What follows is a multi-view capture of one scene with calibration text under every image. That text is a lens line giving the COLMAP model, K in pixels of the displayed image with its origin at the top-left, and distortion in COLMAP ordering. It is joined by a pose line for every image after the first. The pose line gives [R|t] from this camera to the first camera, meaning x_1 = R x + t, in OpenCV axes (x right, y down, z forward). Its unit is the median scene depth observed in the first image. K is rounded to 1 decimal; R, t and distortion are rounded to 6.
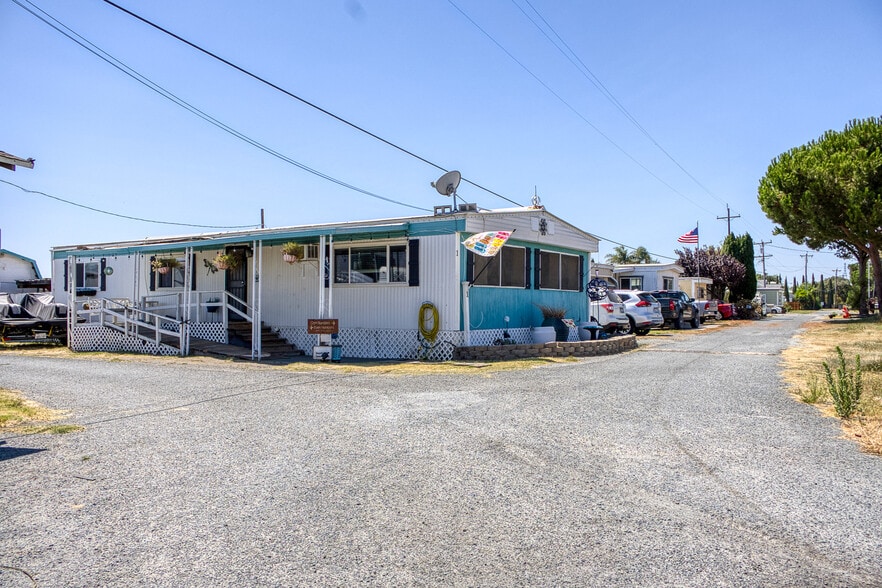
lens RADIAL K [[734.1, 0, 441.0], [0, 734.1, 294.0], [0, 0, 1]] dist [-0.003545, -0.000276]
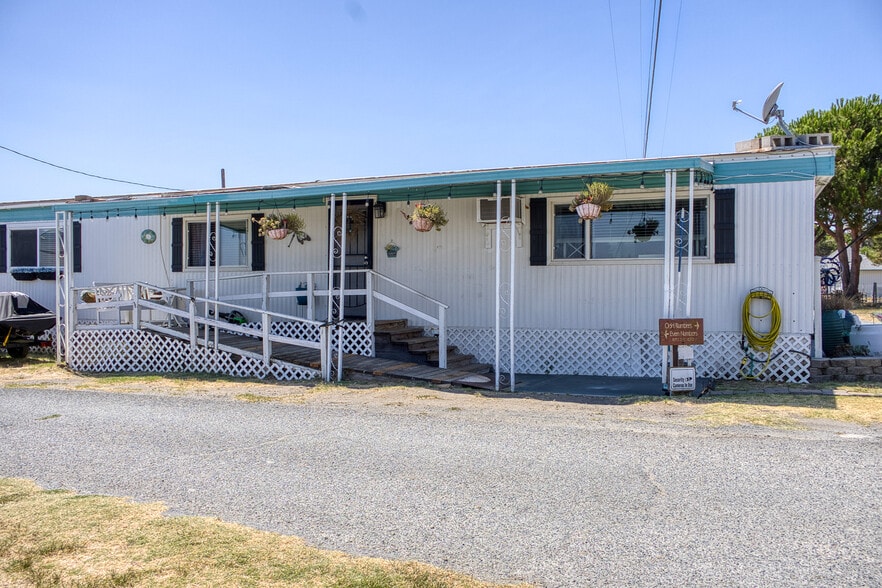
lens RADIAL K [[734.1, 0, 441.0], [0, 734.1, 294.0], [0, 0, 1]] dist [-0.003545, -0.000276]
pose [[0.976799, -0.002703, 0.214141, -0.347305], [-0.001246, 0.999832, 0.018305, 0.003813], [-0.214154, -0.018147, 0.976631, 0.369363]]
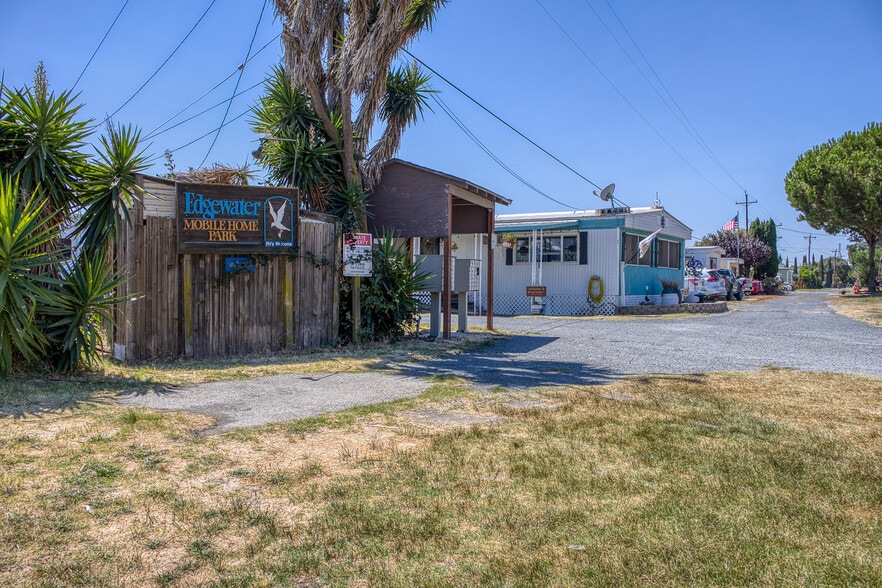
lens RADIAL K [[734.1, 0, 441.0], [0, 734.1, 294.0], [0, 0, 1]] dist [-0.003545, -0.000276]
pose [[0.999962, 0.005564, 0.006739, -0.273157], [-0.005766, 0.999525, 0.030281, 0.004195], [-0.006567, -0.030319, 0.999519, -0.359958]]
